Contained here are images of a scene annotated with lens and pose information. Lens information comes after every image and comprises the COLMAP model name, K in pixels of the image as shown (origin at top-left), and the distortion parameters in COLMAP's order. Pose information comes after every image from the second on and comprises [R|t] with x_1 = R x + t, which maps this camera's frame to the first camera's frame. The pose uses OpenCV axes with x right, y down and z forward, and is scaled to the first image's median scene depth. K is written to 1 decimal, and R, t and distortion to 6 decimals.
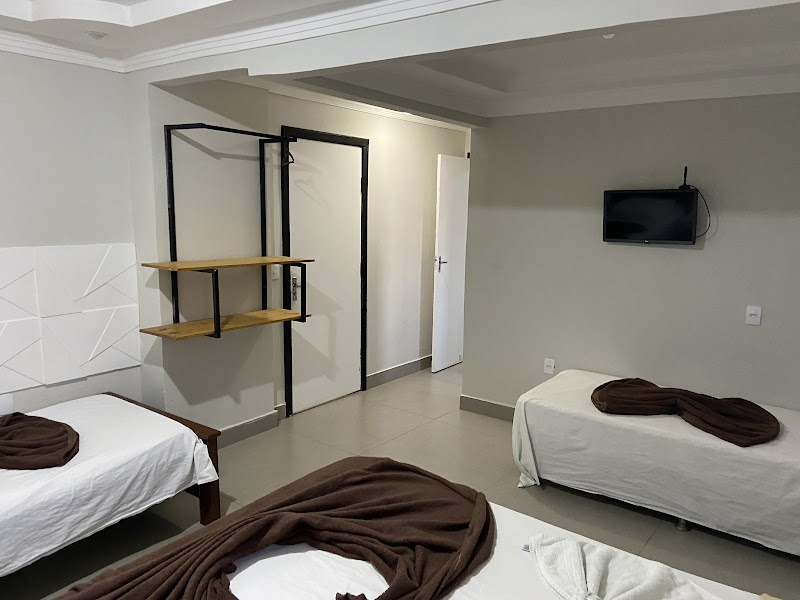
lens RADIAL K [[607.2, 0, 400.2], [0, 607.2, 300.0], [0, 0, 1]] dist [0.106659, -0.150712]
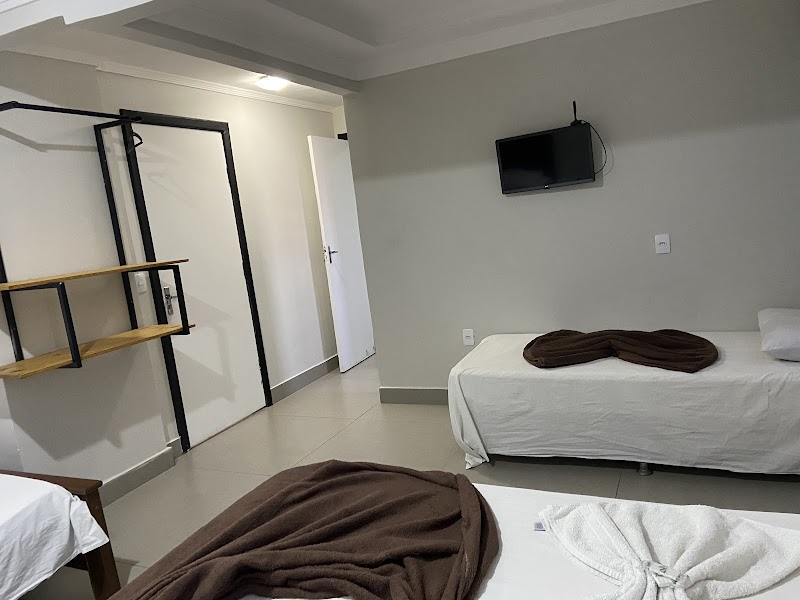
lens RADIAL K [[607.2, 0, 400.2], [0, 607.2, 300.0], [0, 0, 1]] dist [0.106659, -0.150712]
pose [[0.966862, -0.164682, 0.195085, -0.036884], [0.168423, 0.985711, -0.002630, 0.046927], [-0.191864, 0.035399, 0.980783, 0.132285]]
